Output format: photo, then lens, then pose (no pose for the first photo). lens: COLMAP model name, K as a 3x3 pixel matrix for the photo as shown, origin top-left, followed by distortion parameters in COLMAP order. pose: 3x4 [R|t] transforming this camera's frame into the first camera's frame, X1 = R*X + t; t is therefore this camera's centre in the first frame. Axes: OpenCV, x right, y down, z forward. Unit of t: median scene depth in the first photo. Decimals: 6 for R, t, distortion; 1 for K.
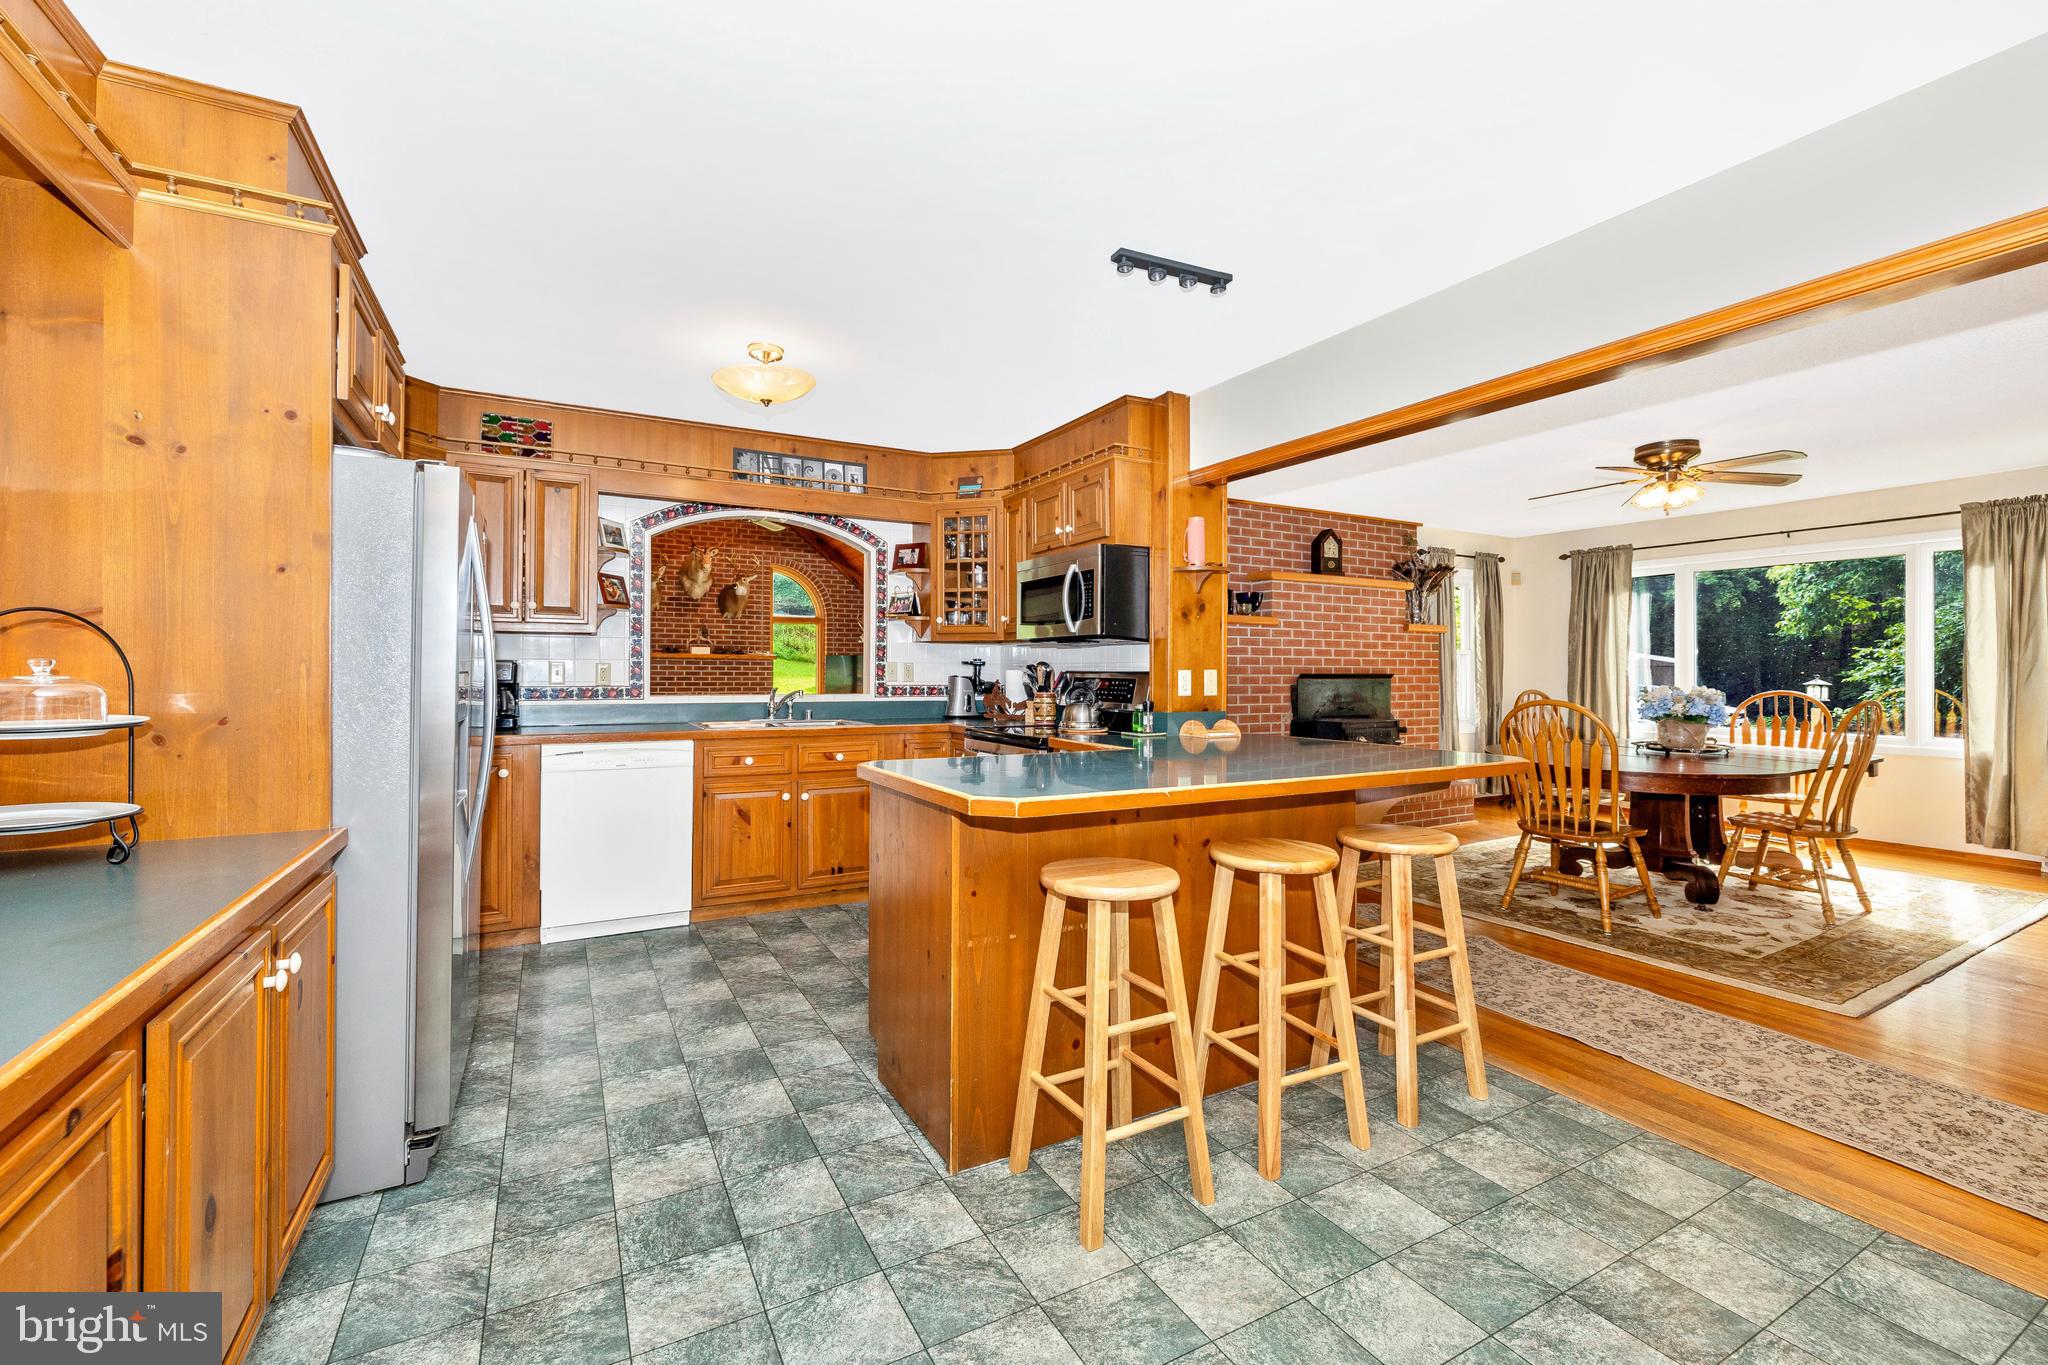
lens RADIAL K [[859.1, 0, 1031.6], [0, 859.1, 667.2], [0, 0, 1]] dist [-0.001265, -0.000922]
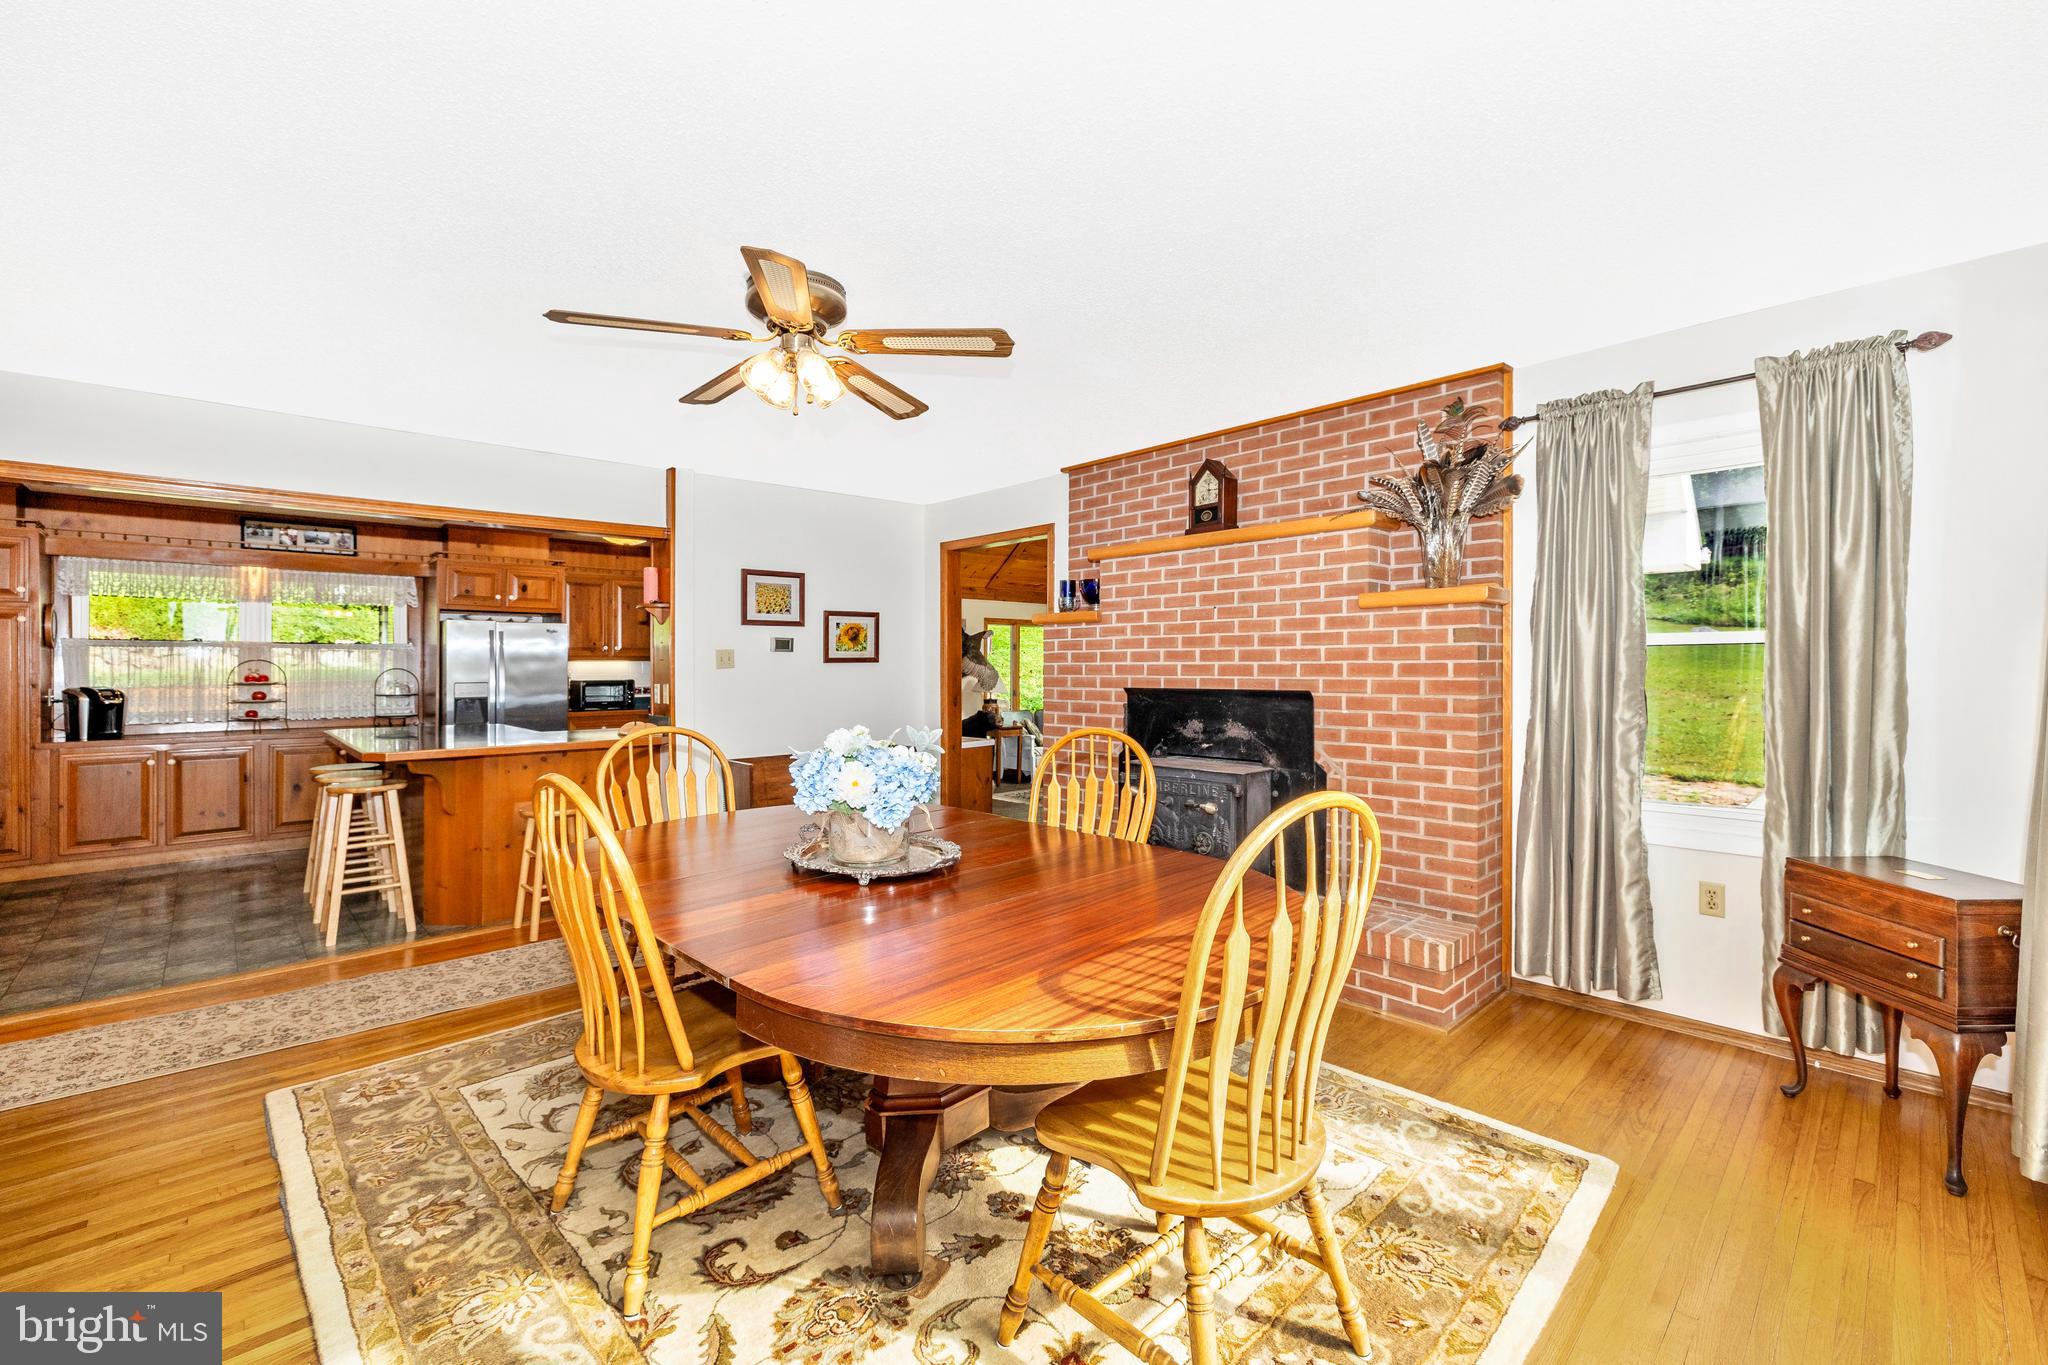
lens RADIAL K [[859.1, 0, 1020.2], [0, 859.1, 668.8], [0, 0, 1]] dist [-0.001265, -0.000922]
pose [[0.245363, -0.000278, -0.969431, 1.256581], [0.012416, 0.999919, 0.002856, -0.014081], [0.969352, -0.012738, 0.245346, 0.961313]]
